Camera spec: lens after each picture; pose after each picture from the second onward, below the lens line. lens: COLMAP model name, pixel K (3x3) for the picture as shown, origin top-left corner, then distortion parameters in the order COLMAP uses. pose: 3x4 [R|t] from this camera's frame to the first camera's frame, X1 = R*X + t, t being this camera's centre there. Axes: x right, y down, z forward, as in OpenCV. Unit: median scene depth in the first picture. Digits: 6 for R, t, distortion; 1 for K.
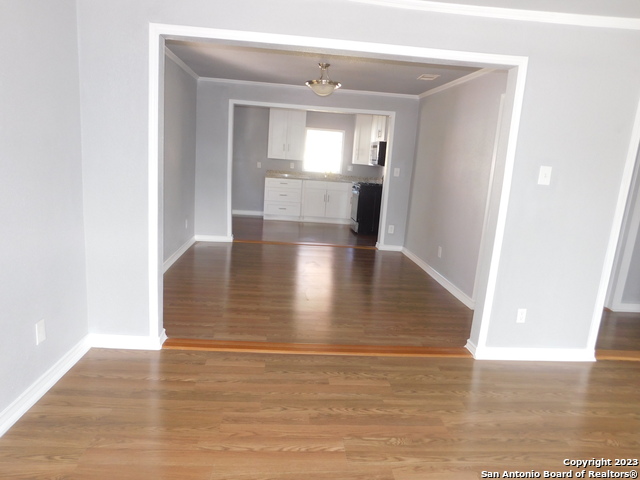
lens RADIAL K [[425.9, 0, 320.0], [0, 425.9, 240.0], [0, 0, 1]] dist [-0.018166, 0.000497]
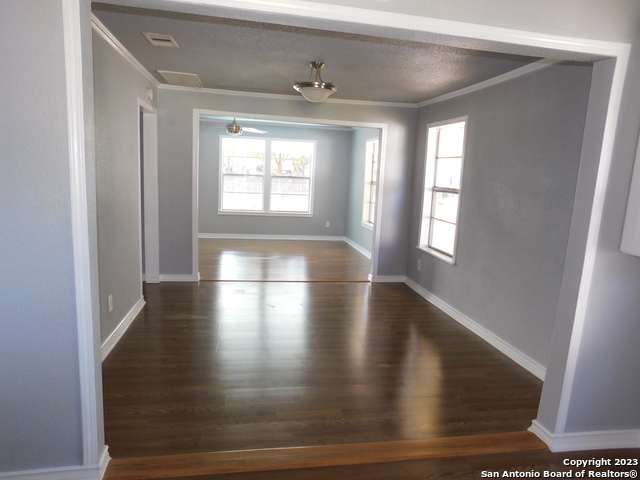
lens RADIAL K [[419.3, 0, 320.0], [0, 419.3, 240.0], [0, 0, 1]] dist [-0.153613, -0.000264]
pose [[0.996363, -0.036183, 0.077149, -0.068489], [0.037675, 0.999128, -0.017977, -0.080778], [-0.076431, 0.020818, 0.996857, 0.341827]]
